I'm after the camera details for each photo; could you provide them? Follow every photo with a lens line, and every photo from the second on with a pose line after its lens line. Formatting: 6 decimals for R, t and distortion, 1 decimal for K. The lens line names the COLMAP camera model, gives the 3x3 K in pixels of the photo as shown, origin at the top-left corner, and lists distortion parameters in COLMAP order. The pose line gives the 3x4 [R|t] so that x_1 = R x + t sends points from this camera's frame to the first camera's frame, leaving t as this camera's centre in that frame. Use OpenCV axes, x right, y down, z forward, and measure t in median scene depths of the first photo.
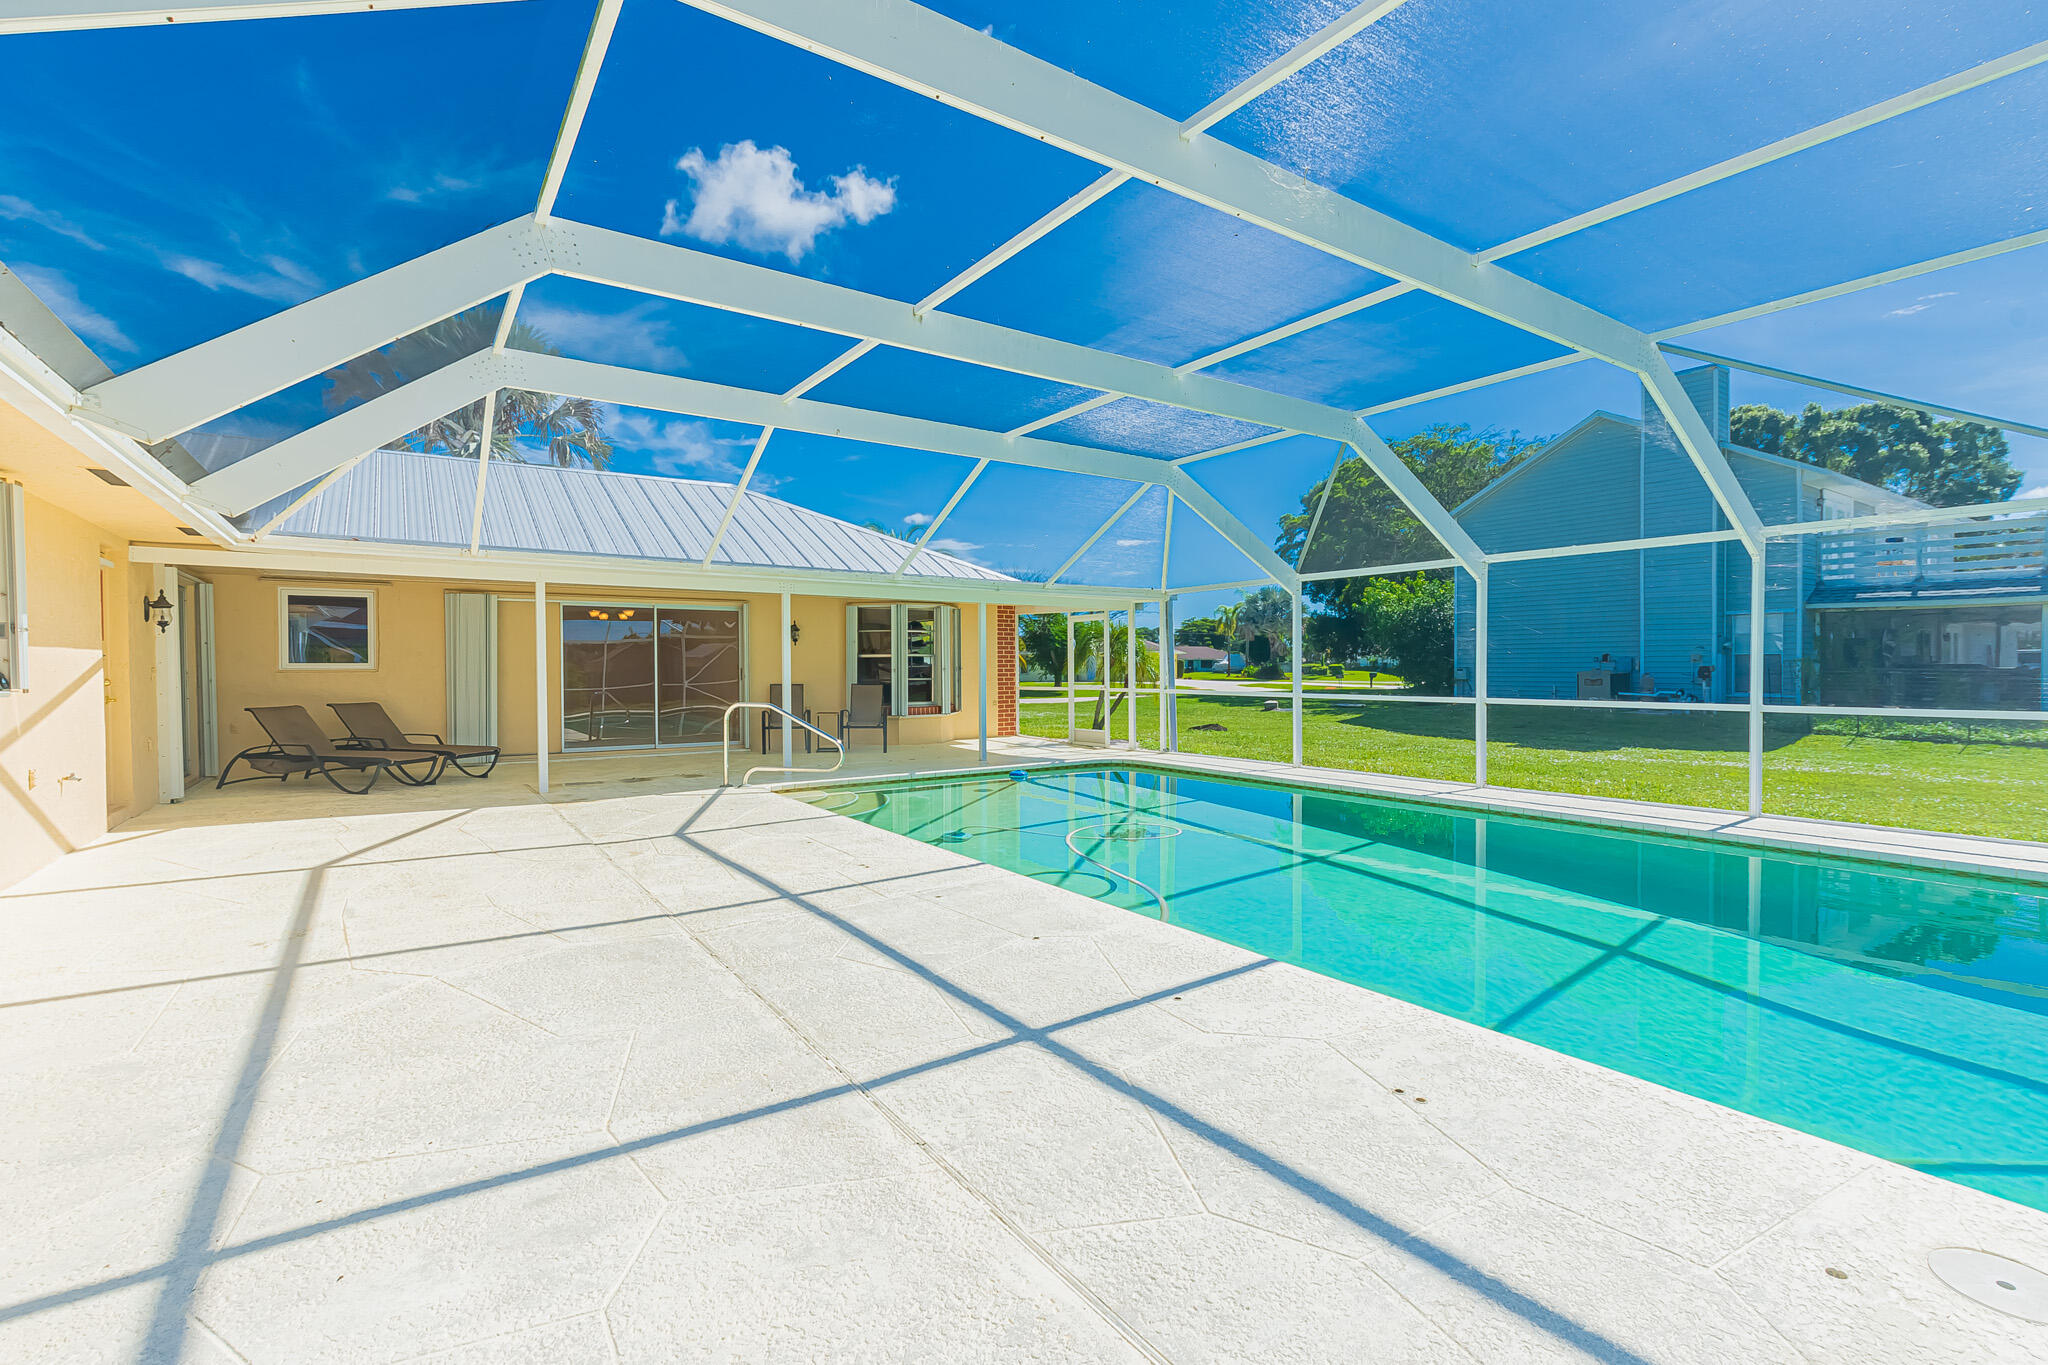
lens RADIAL K [[900.5, 0, 1033.0], [0, 900.5, 686.2], [0, 0, 1]] dist [-0.000955, -0.000395]
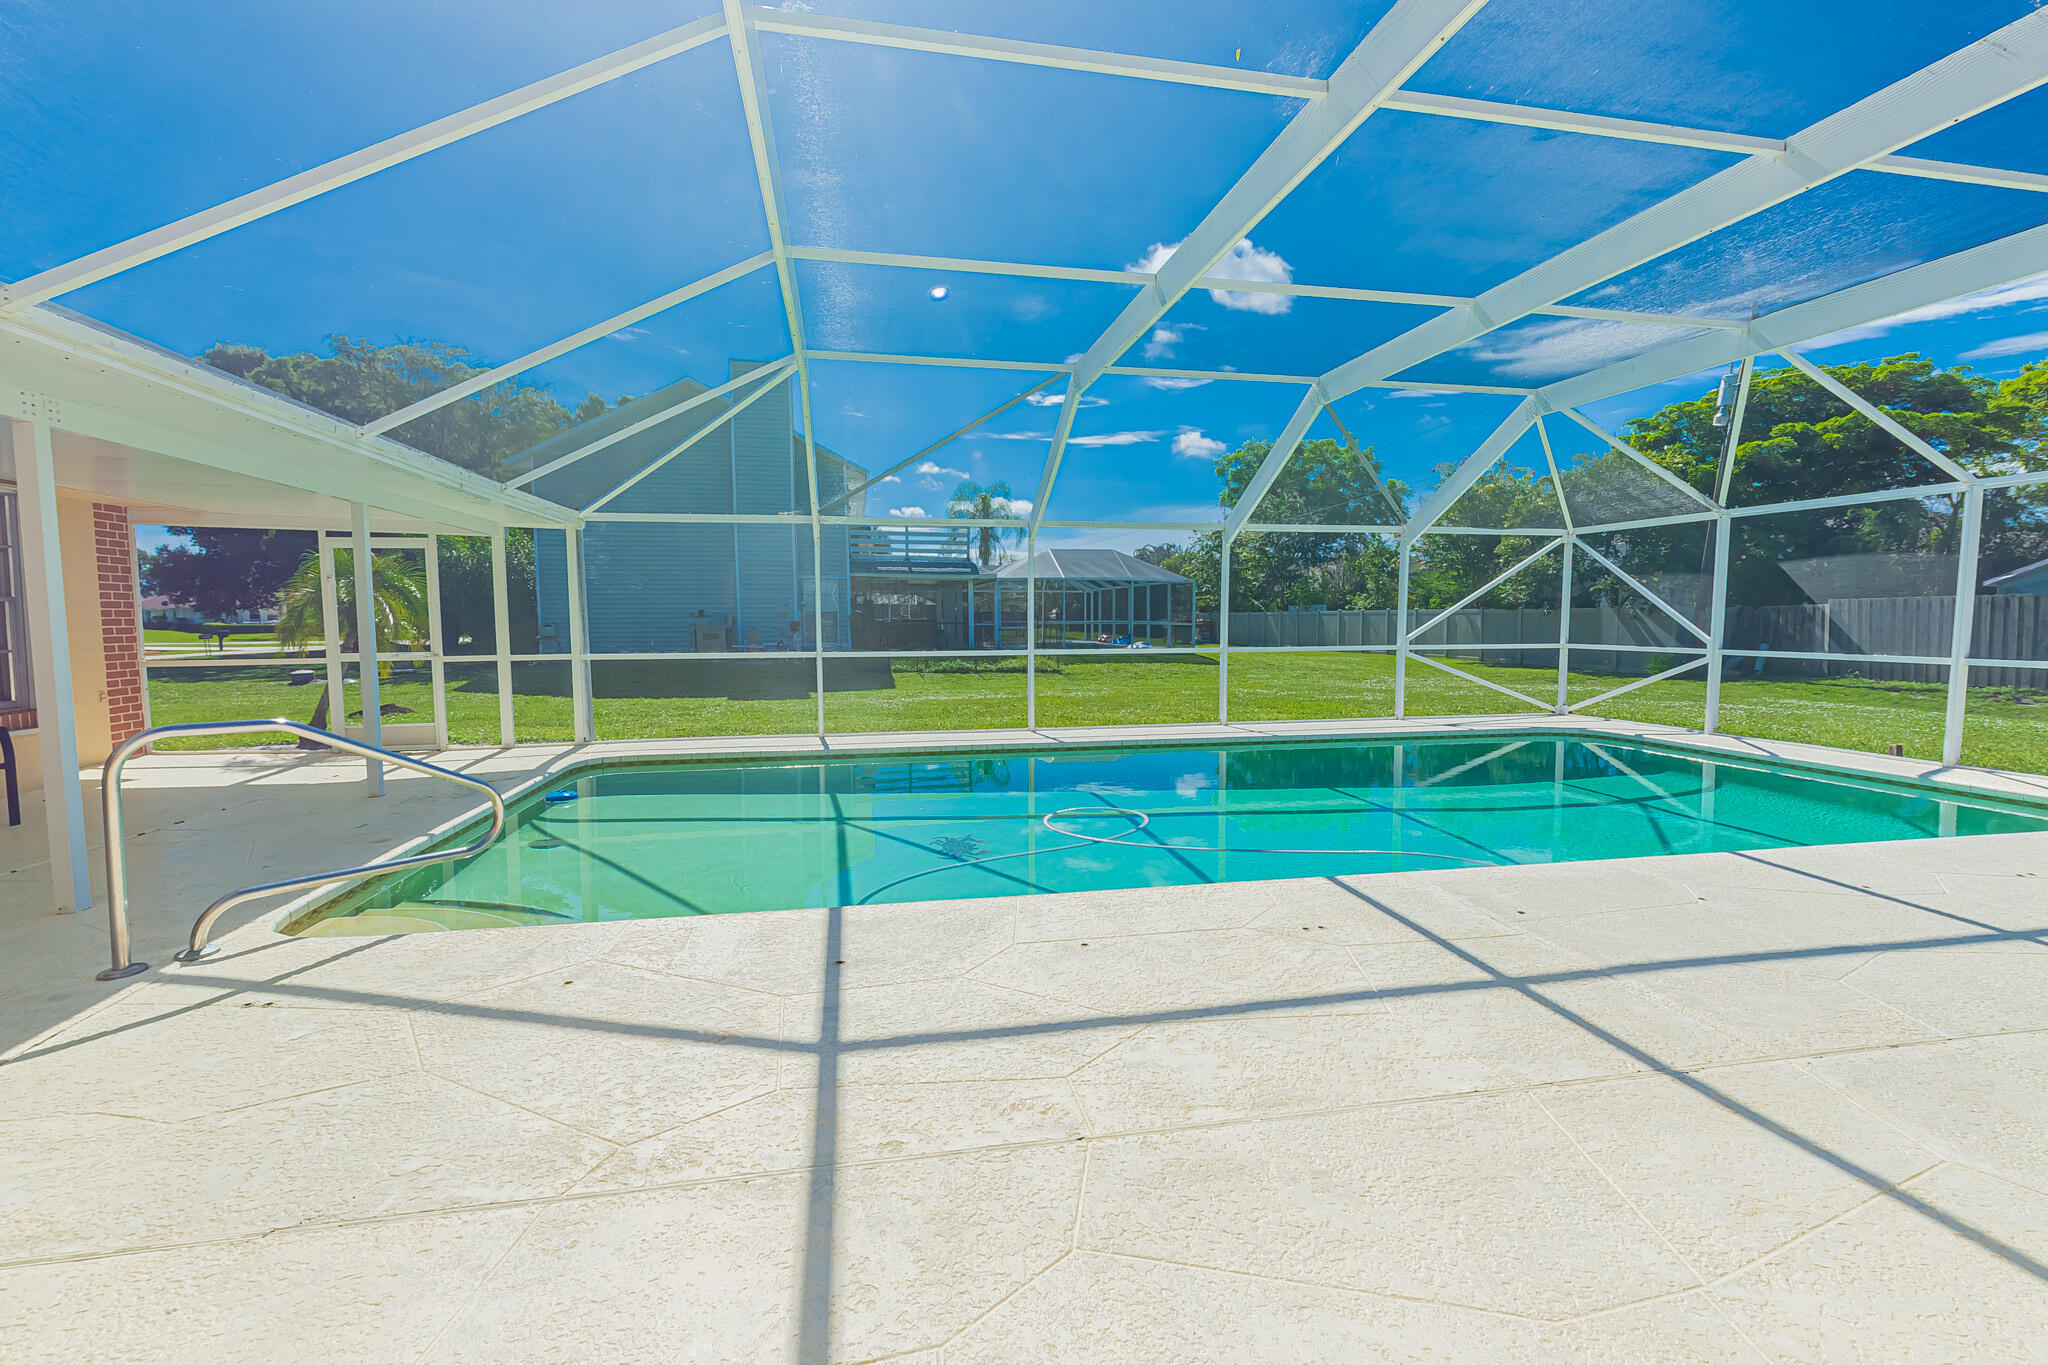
lens RADIAL K [[900.5, 0, 1033.0], [0, 900.5, 686.2], [0, 0, 1]] dist [-0.000955, -0.000395]
pose [[0.404903, -0.067269, 0.911882, -0.288281], [0.021762, 0.997717, 0.063939, -0.007749], [-0.914101, -0.006045, 0.405442, 0.310903]]
